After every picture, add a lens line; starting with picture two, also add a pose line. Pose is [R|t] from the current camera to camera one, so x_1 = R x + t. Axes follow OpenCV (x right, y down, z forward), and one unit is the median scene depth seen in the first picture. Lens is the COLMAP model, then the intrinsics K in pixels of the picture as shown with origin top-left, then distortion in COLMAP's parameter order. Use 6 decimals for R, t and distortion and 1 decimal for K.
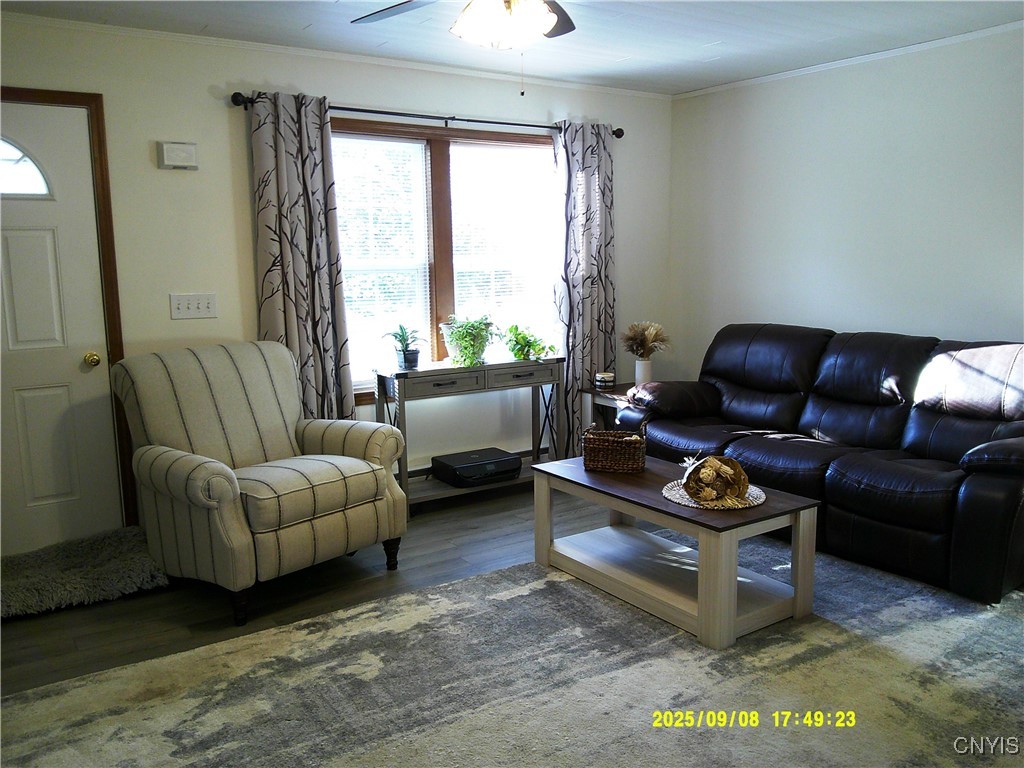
lens RADIAL K [[845.6, 0, 530.1], [0, 845.6, 384.6], [0, 0, 1]] dist [0.077825, -0.160316]
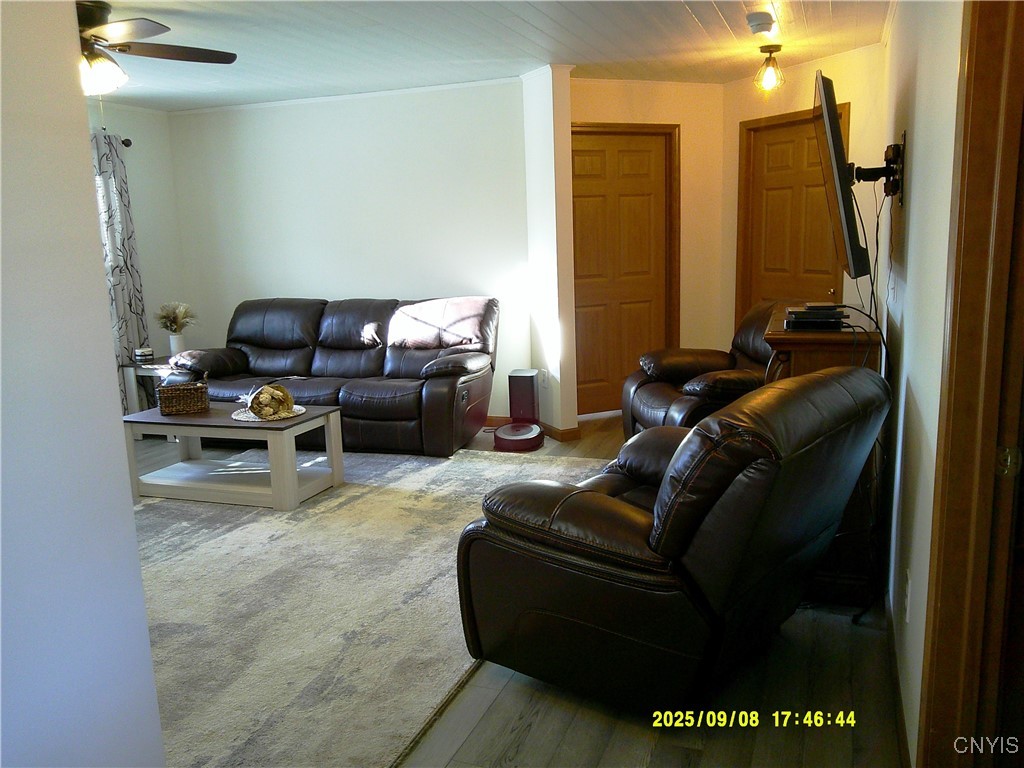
lens RADIAL K [[845.6, 0, 530.1], [0, 845.6, 384.6], [0, 0, 1]] dist [0.077825, -0.160316]
pose [[0.819457, -0.118016, 0.560858, -0.182876], [0.112039, 0.992676, 0.045182, 0.055422], [-0.562083, 0.025813, 0.826678, -0.352155]]
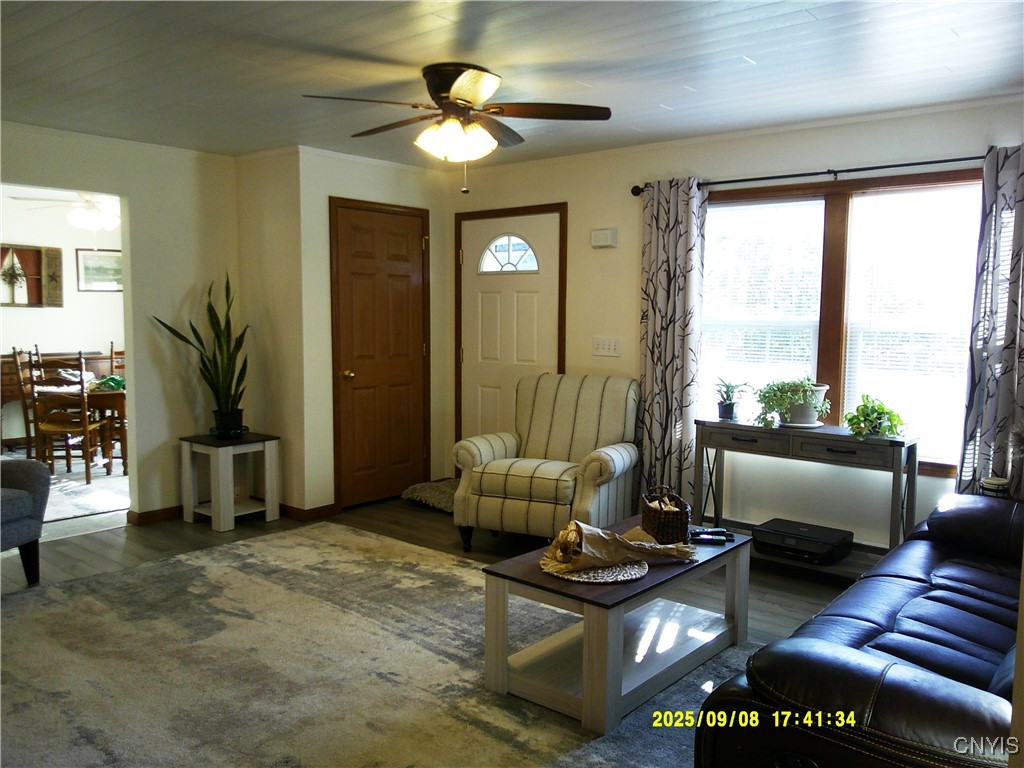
lens RADIAL K [[845.6, 0, 530.1], [0, 845.6, 384.6], [0, 0, 1]] dist [0.077825, -0.160316]
pose [[0.268449, 0.101115, -0.957972, 0.912862], [-0.161181, 0.985171, 0.058819, -0.096110], [0.949713, 0.138617, 0.280766, 0.536821]]
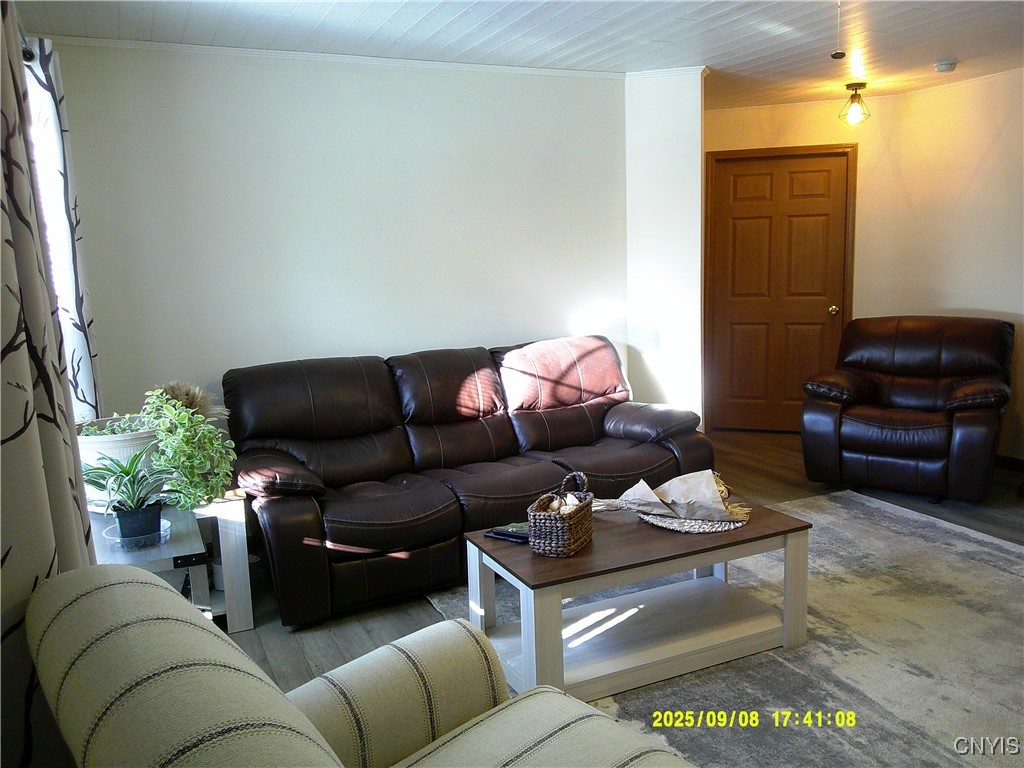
lens RADIAL K [[845.6, 0, 530.1], [0, 845.6, 384.6], [0, 0, 1]] dist [0.077825, -0.160316]
pose [[0.169727, -0.148285, 0.974271, -0.609276], [0.179163, 0.976783, 0.117455, -0.134418], [-0.969068, 0.154618, 0.192354, 0.818514]]
